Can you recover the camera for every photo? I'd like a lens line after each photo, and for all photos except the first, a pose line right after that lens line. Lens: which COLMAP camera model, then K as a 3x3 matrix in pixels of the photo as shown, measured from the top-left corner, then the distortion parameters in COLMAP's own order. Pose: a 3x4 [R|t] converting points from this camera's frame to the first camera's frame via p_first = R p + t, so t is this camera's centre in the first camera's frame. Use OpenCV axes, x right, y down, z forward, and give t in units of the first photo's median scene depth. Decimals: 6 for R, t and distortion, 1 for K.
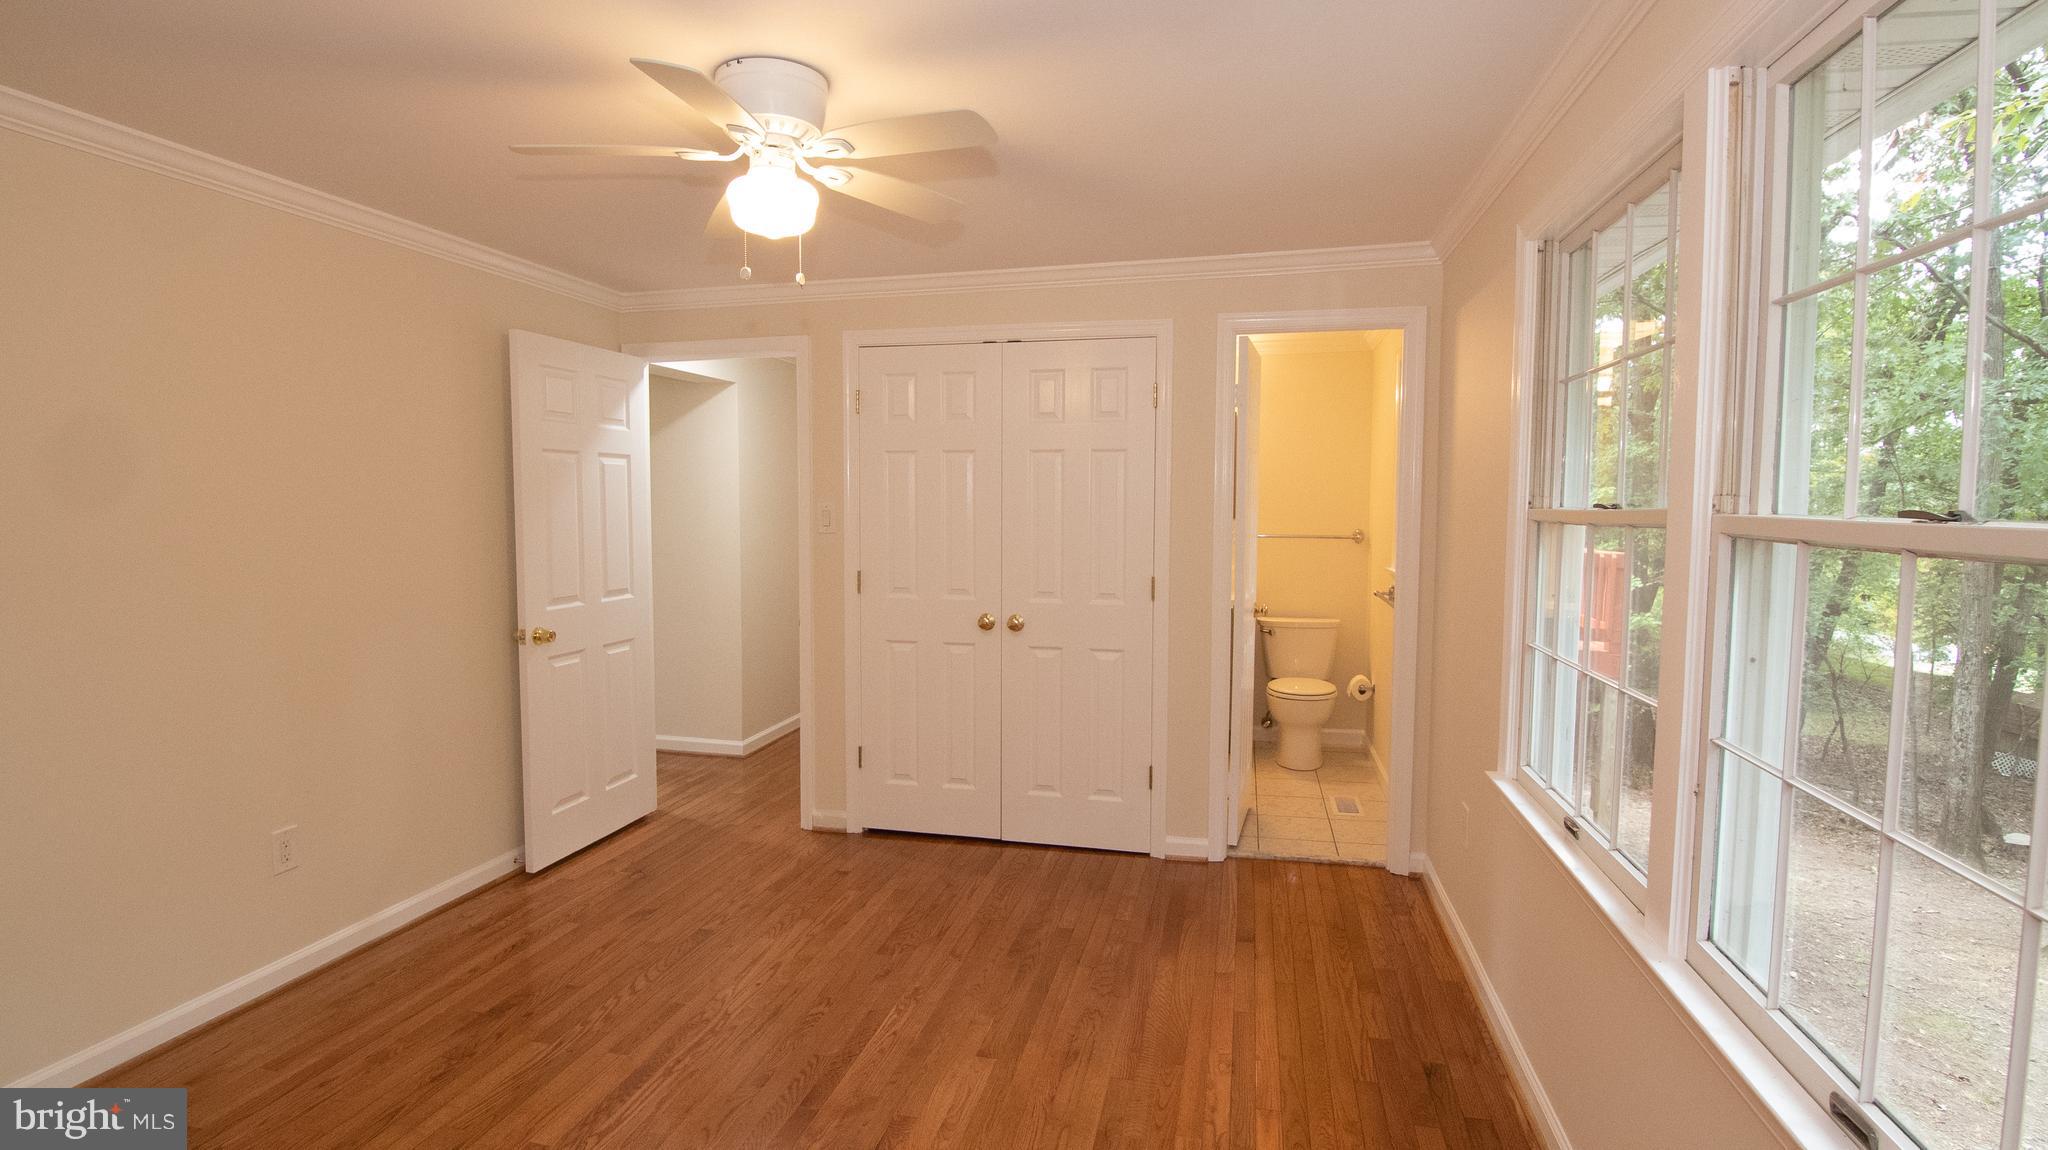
lens RADIAL K [[944.3, 0, 933.6], [0, 944.3, 585.9], [0, 0, 1]] dist [-0.012384, -0.008017]
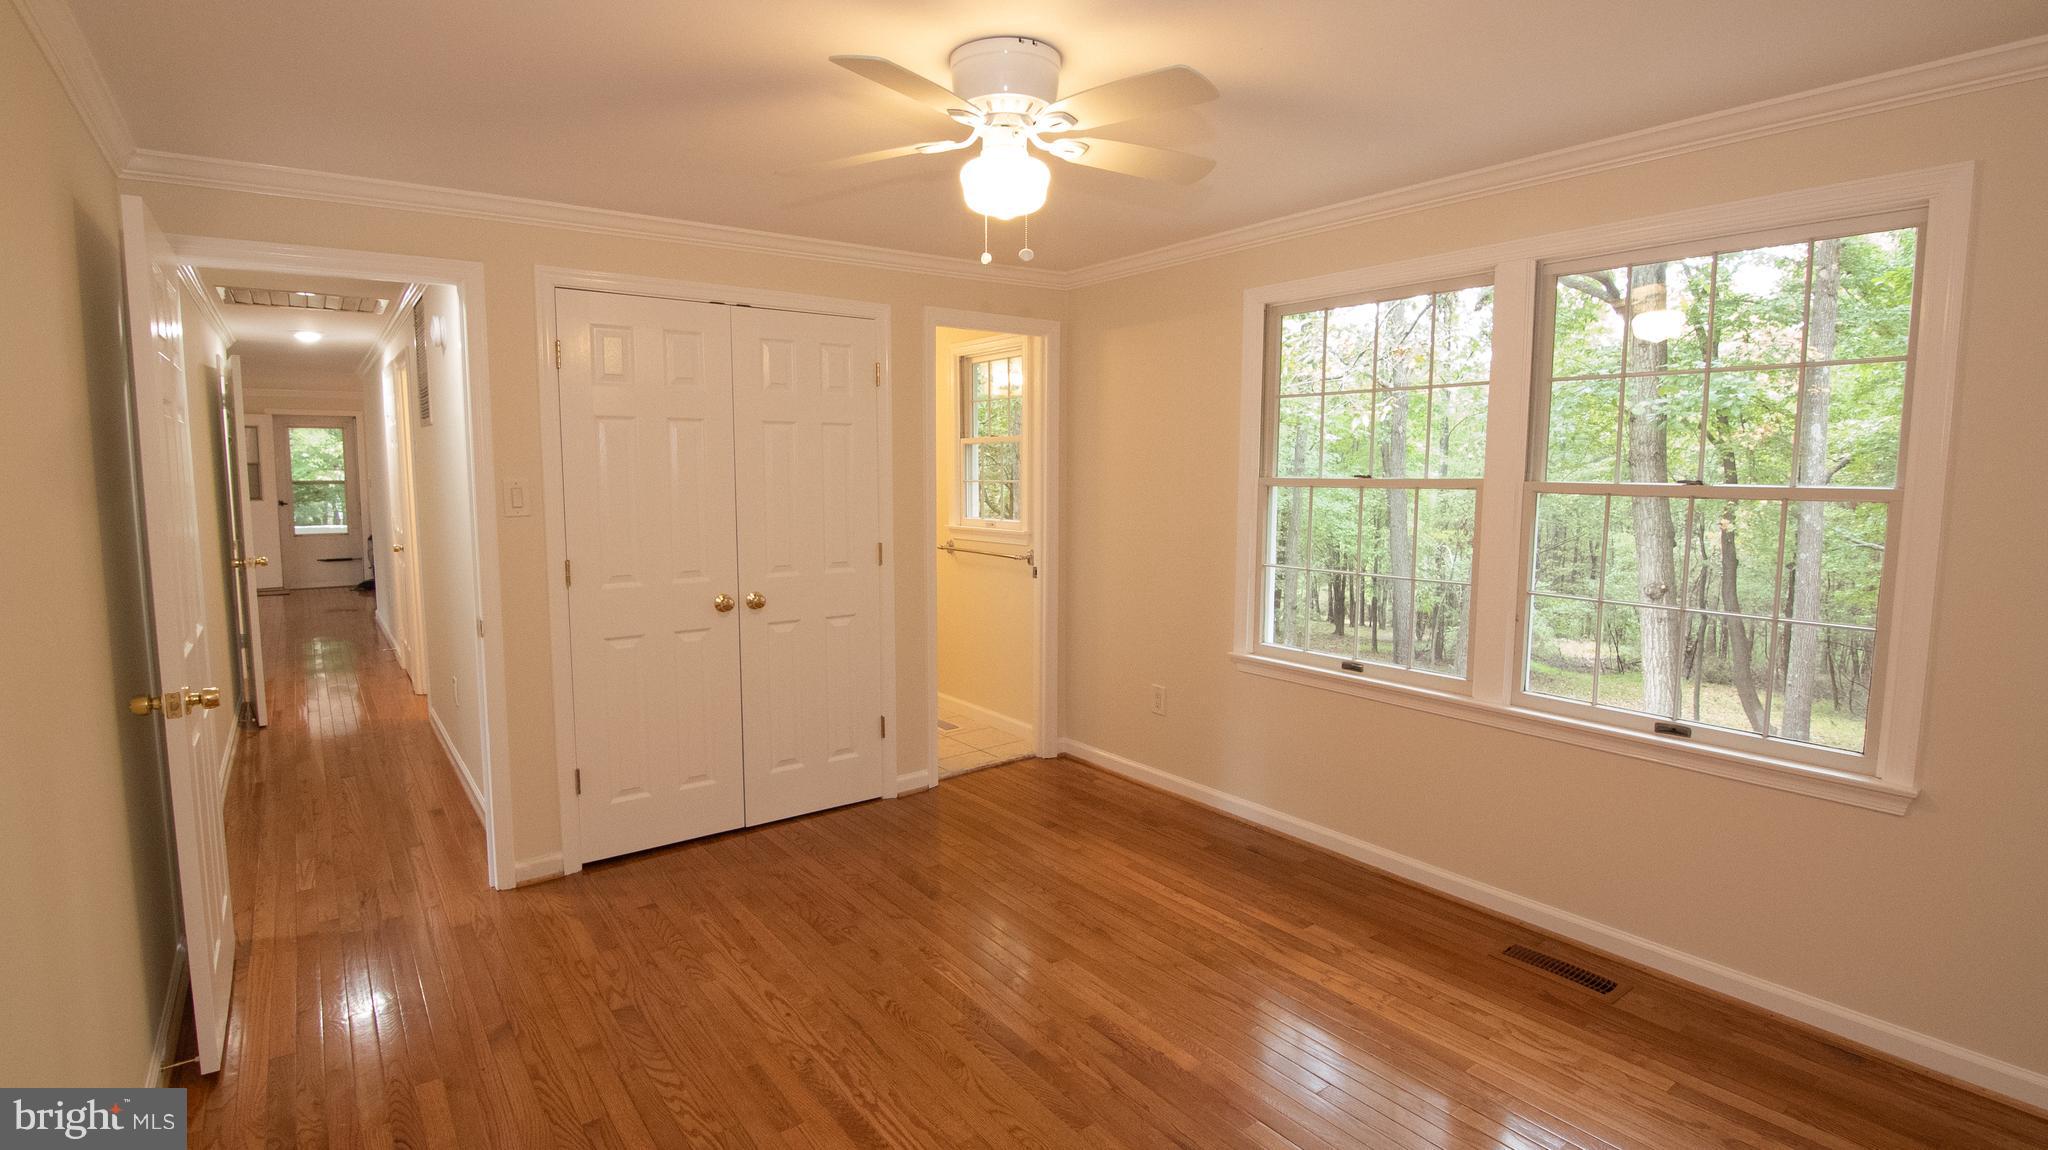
lens RADIAL K [[944.3, 0, 1034.2], [0, 944.3, 592.3], [0, 0, 1]] dist [-0.012384, -0.008017]
pose [[0.645757, -0.106386, 0.756095, -0.476552], [0.072033, 0.994317, 0.078383, -0.025044], [-0.760137, 0.003847, 0.649751, 0.161824]]
